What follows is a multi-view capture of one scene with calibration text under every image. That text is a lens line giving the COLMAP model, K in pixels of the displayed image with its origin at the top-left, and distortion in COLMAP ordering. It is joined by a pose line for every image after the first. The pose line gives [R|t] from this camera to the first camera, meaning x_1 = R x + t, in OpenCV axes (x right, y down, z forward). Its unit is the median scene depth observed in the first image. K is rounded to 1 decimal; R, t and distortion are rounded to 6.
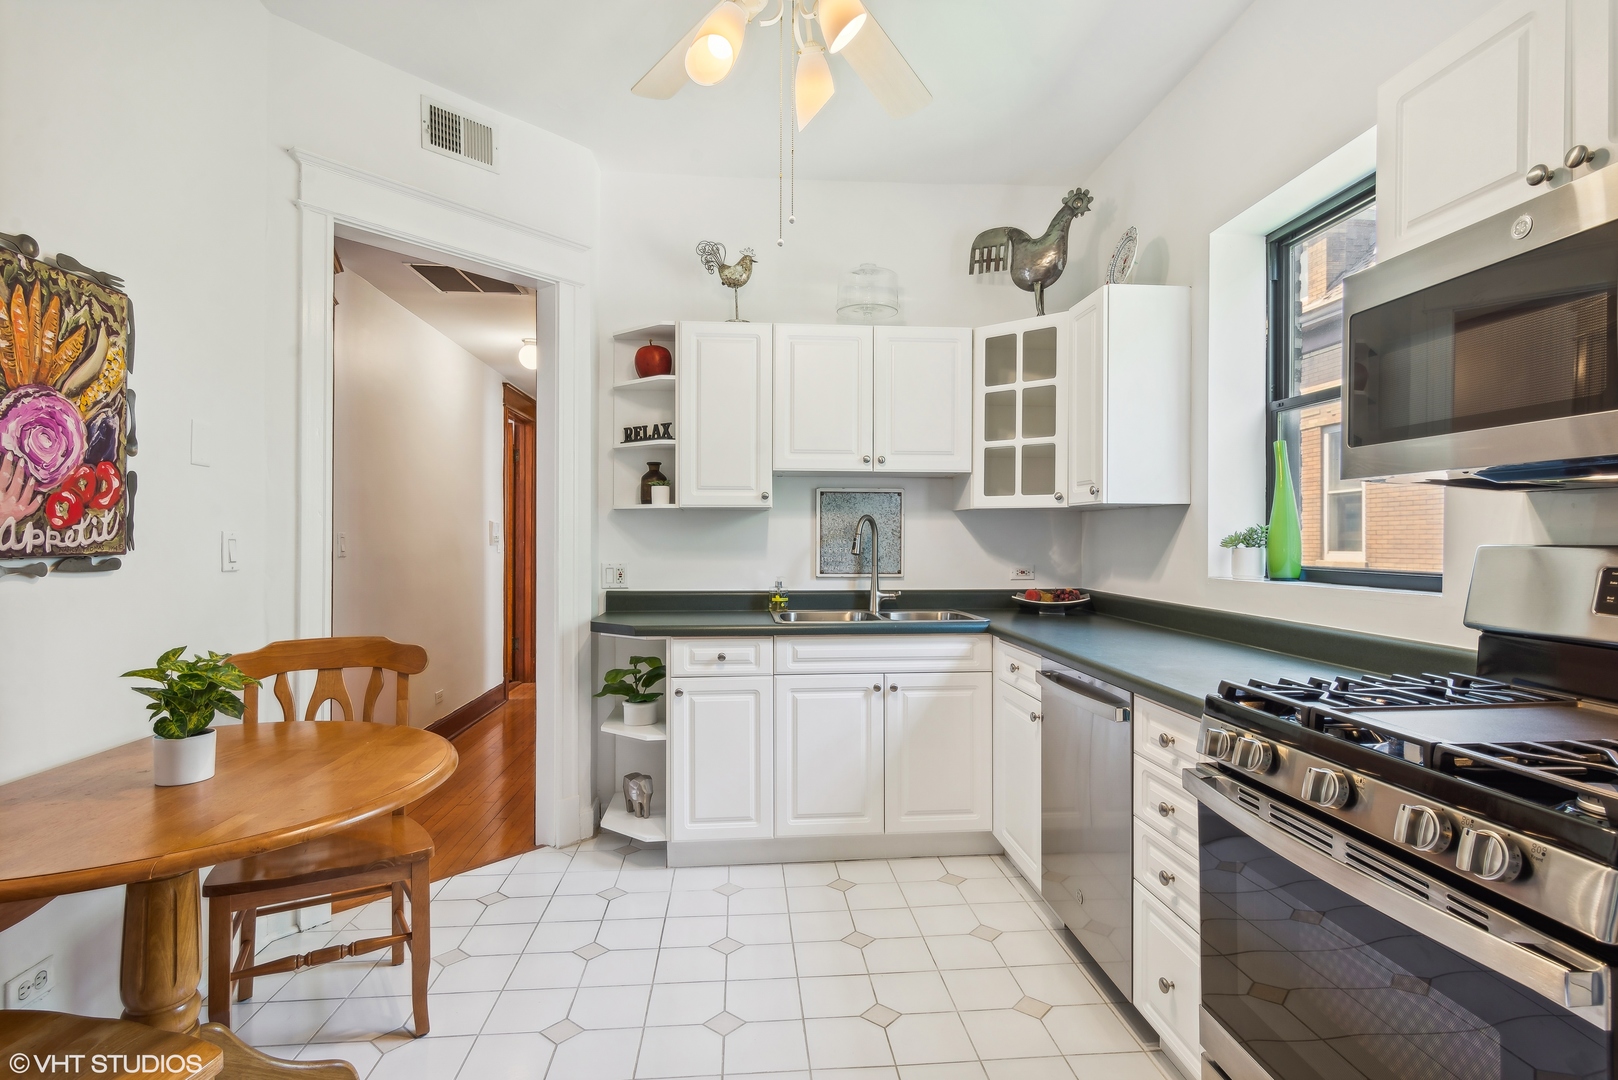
lens RADIAL K [[805.6, 0, 811.1], [0, 805.6, 534.5], [0, 0, 1]] dist [0.007705, -0.002772]
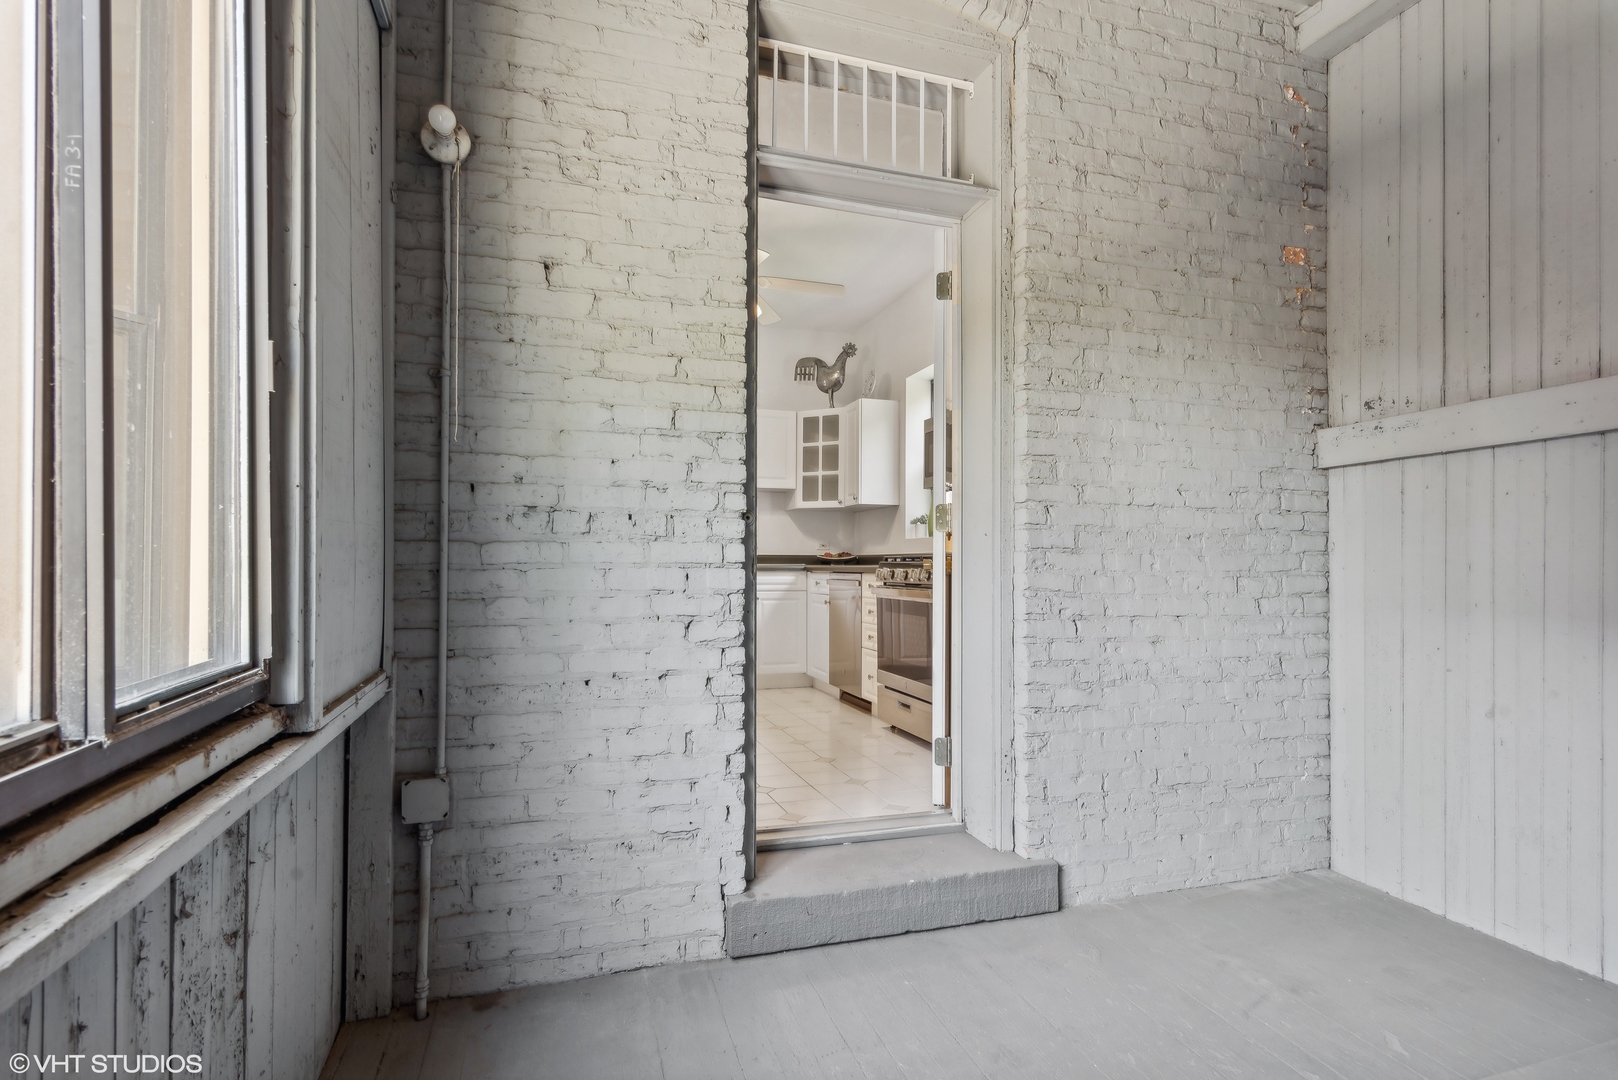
lens RADIAL K [[805.6, 0, 806.4], [0, 805.6, 551.5], [0, 0, 1]] dist [0.007705, -0.002772]
pose [[0.974393, 0.002771, 0.224833, -0.200982], [-0.000672, 0.999955, -0.009411, 0.087712], [-0.224849, 0.009019, 0.974352, -0.840969]]
